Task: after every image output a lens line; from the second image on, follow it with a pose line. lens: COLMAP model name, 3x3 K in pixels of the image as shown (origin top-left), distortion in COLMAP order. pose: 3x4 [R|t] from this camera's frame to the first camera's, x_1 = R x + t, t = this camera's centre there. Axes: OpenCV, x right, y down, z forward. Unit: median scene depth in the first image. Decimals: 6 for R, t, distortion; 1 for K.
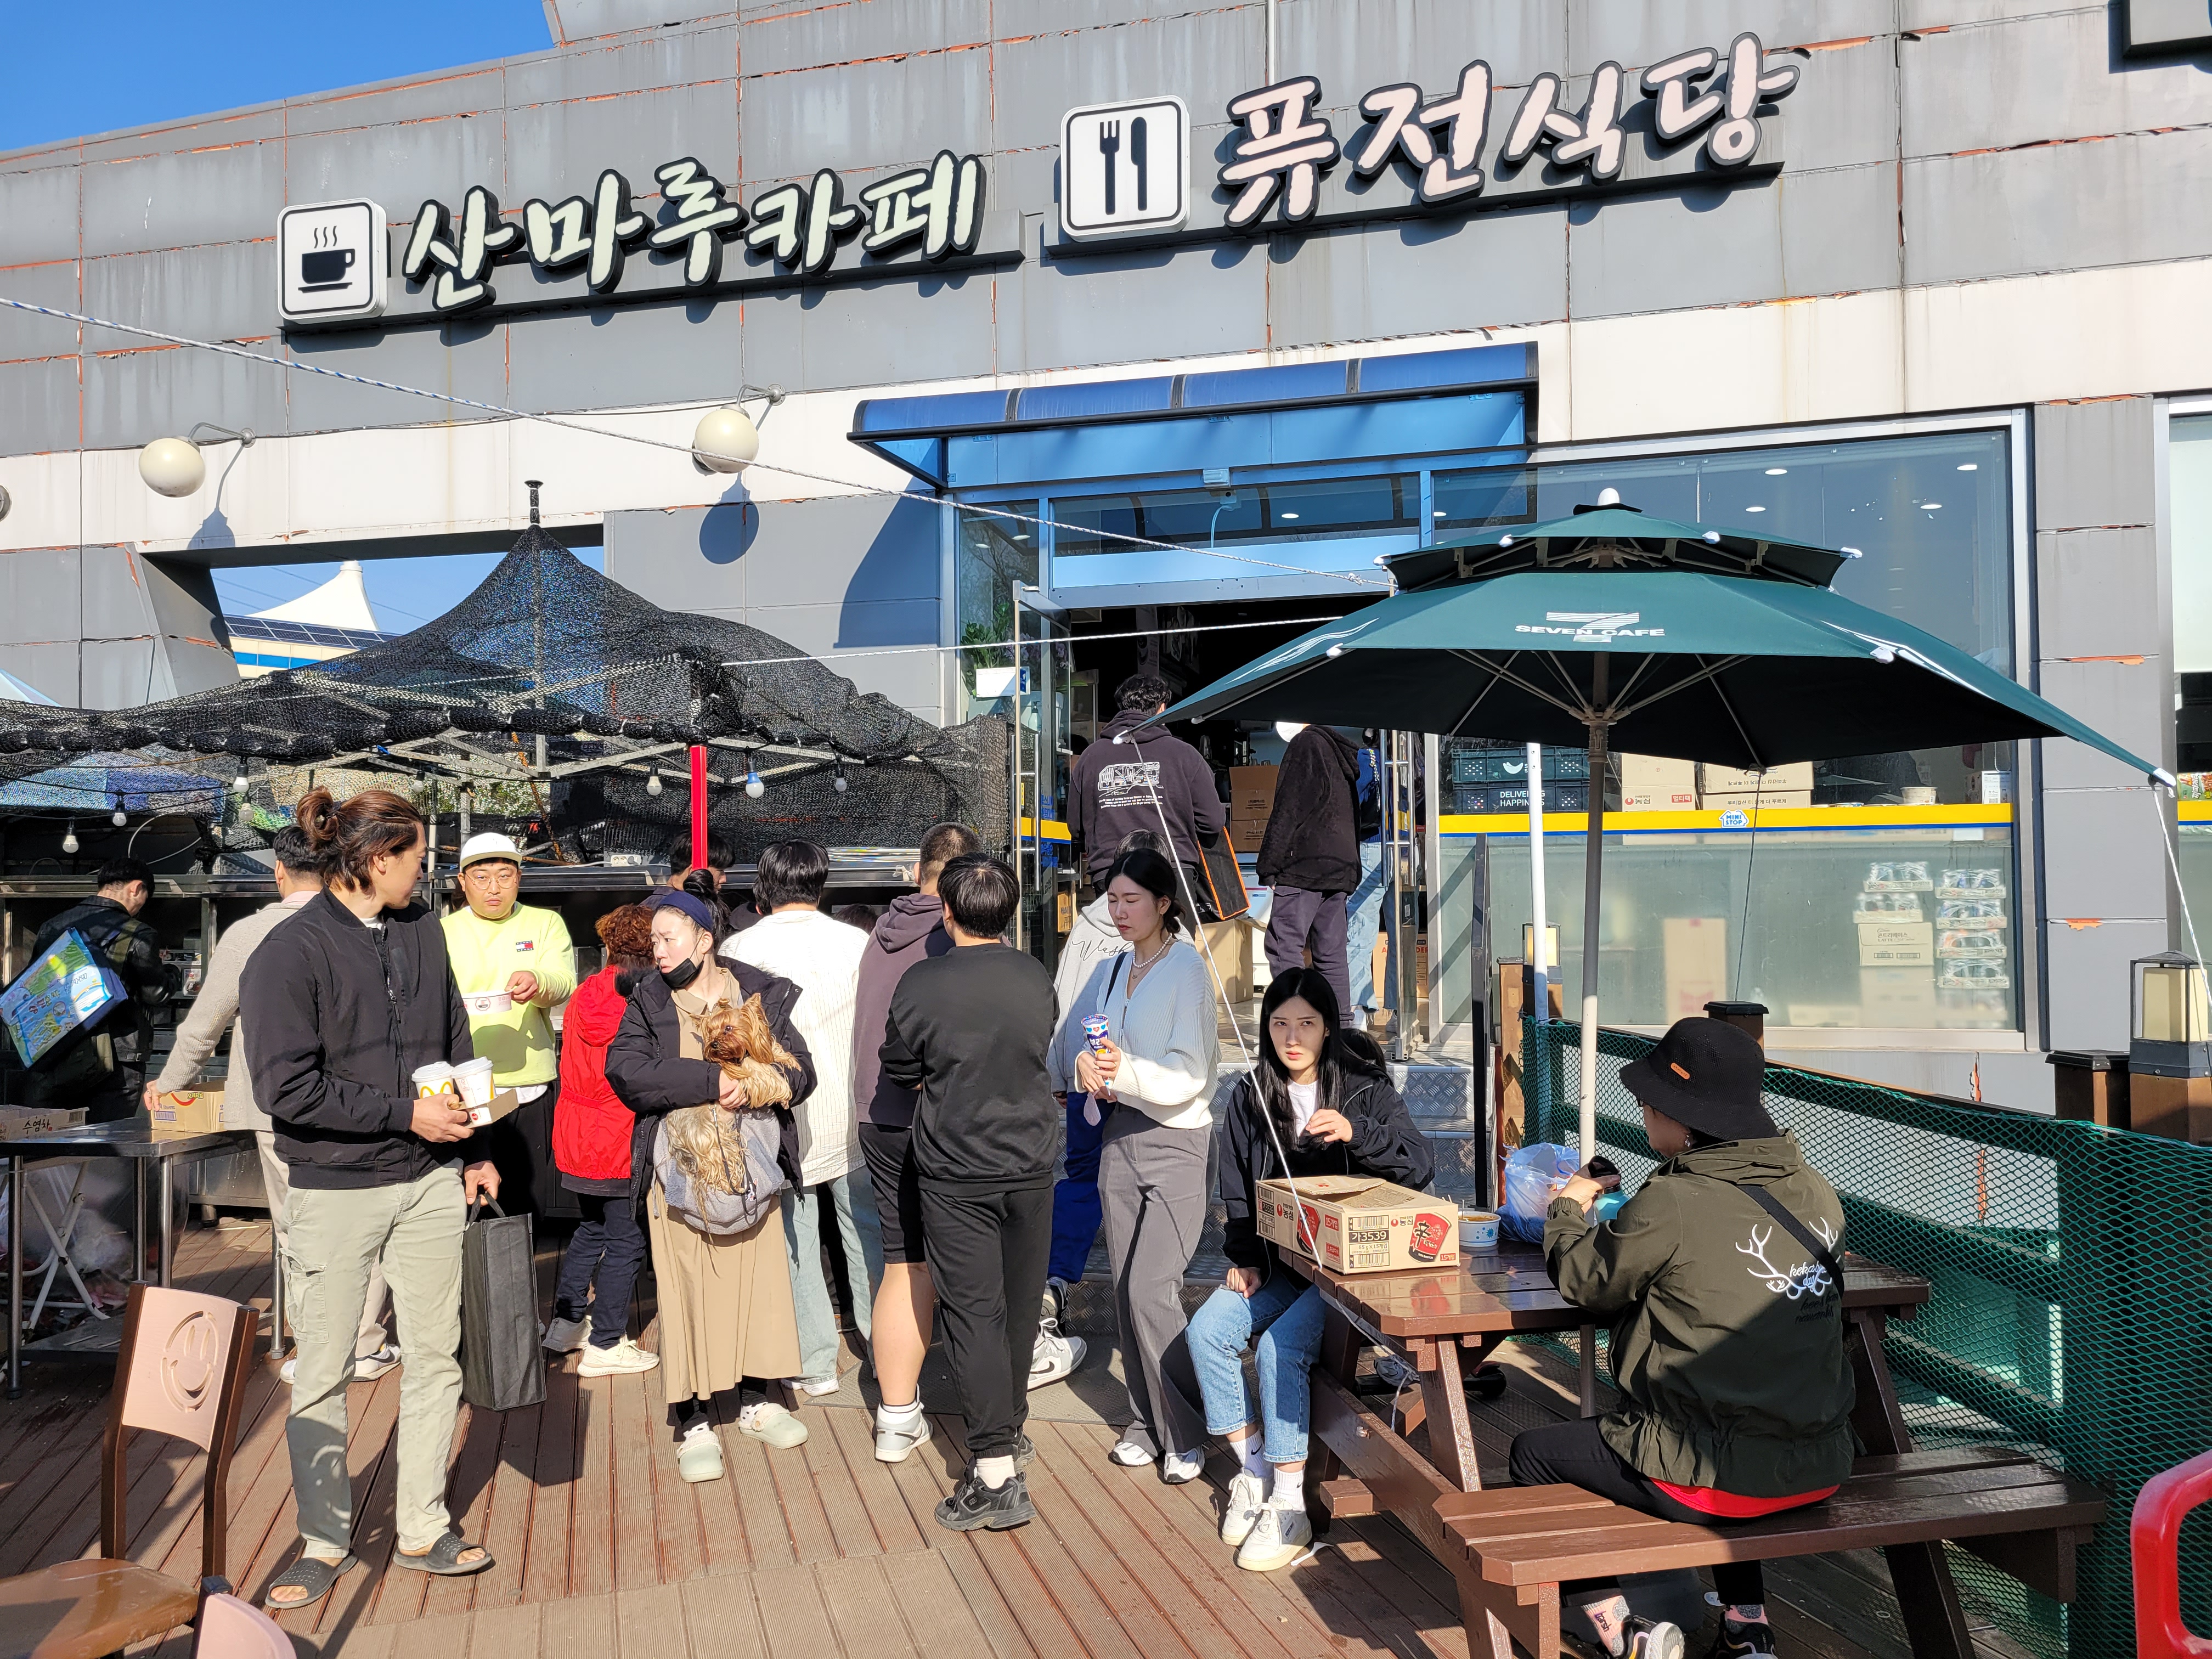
lens RADIAL K [[1718.6, 0, 1106.0], [0, 1718.6, 829.5], [0, 0, 1]] dist [0.067591, -0.059561]
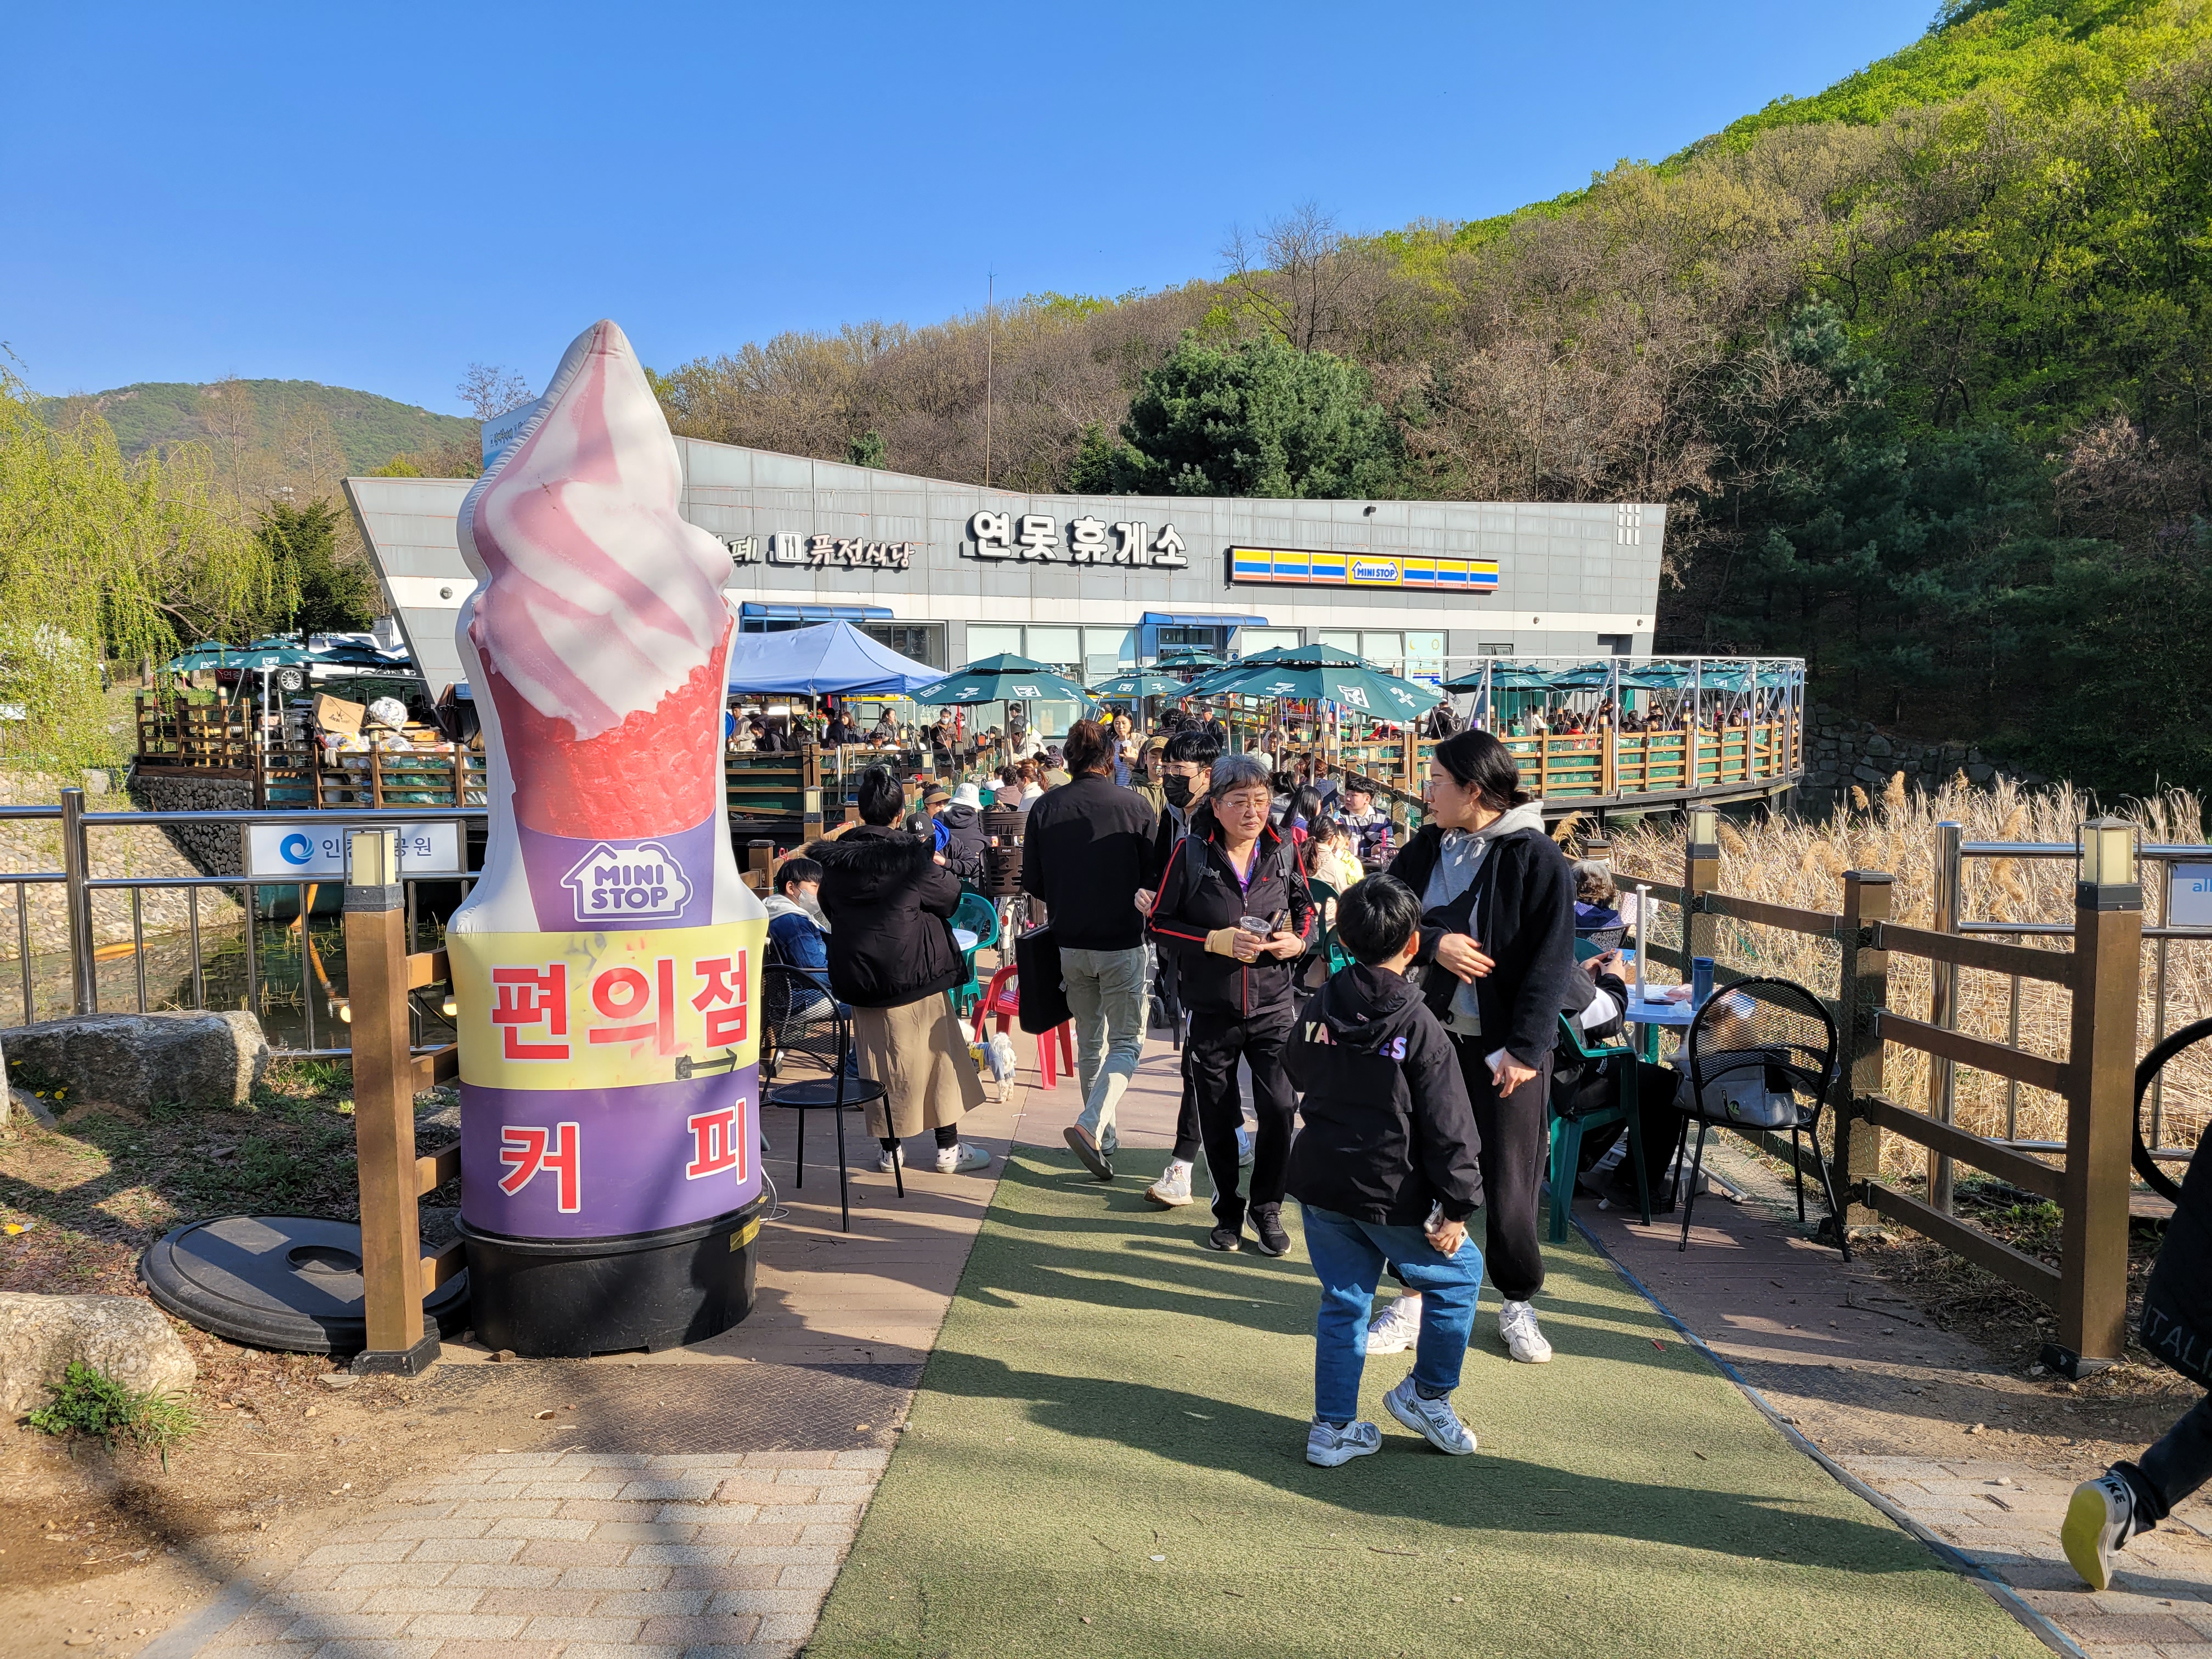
lens RADIAL K [[1718.6, 0, 1106.0], [0, 1718.6, 829.5], [0, 0, 1]] dist [0.067591, -0.059561]
pose [[0.615442, -0.054479, 0.786297, -2.874112], [-0.006089, 0.997250, 0.073861, 0.001121], [-0.788158, -0.050245, 0.613418, -2.261132]]
